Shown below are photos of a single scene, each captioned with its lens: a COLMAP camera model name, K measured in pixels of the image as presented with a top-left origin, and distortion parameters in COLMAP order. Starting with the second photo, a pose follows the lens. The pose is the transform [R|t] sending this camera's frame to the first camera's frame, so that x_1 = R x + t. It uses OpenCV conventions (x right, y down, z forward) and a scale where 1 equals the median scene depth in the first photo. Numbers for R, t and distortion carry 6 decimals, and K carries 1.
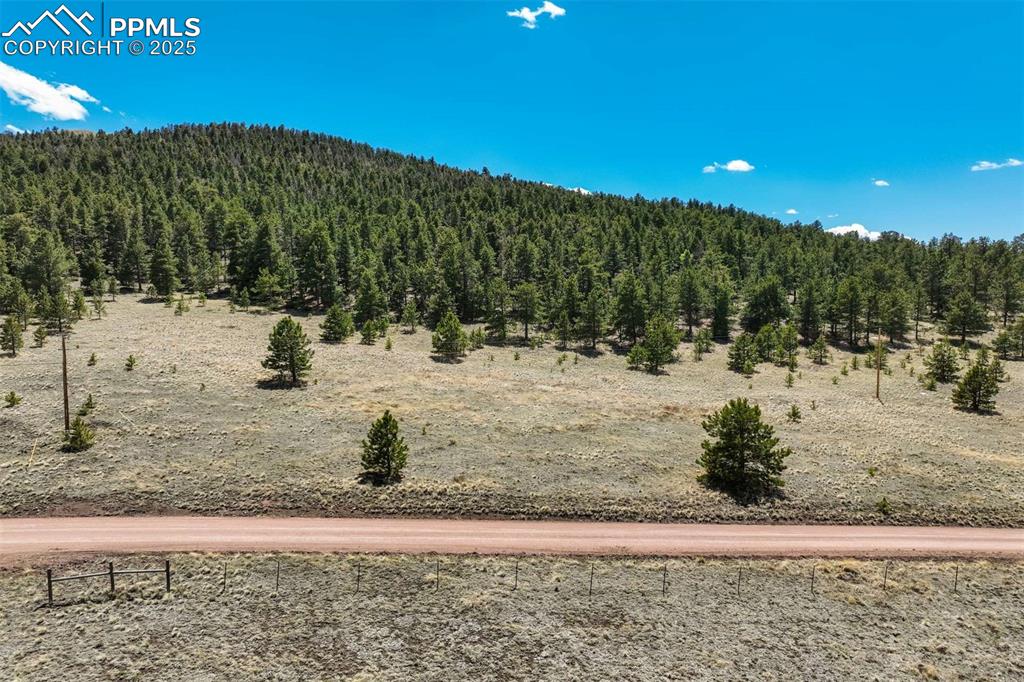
lens RADIAL K [[713.4, 0, 512.8], [0, 713.4, 349.4], [0, 0, 1]] dist [0.001580, -0.008611]
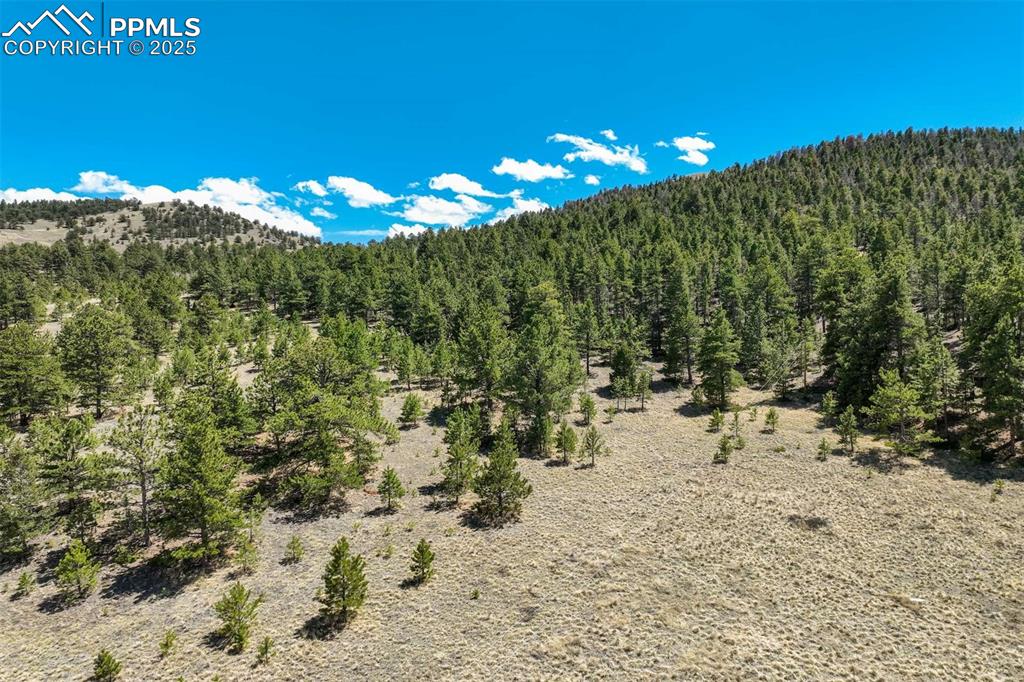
lens RADIAL K [[713.4, 0, 506.9], [0, 713.4, 346.5], [0, 0, 1]] dist [0.001580, -0.008611]
pose [[0.686670, 0.017494, -0.726759, -0.077863], [-0.045675, 0.998773, -0.019114, -0.049951], [0.725533, 0.046320, 0.686627, 0.211264]]
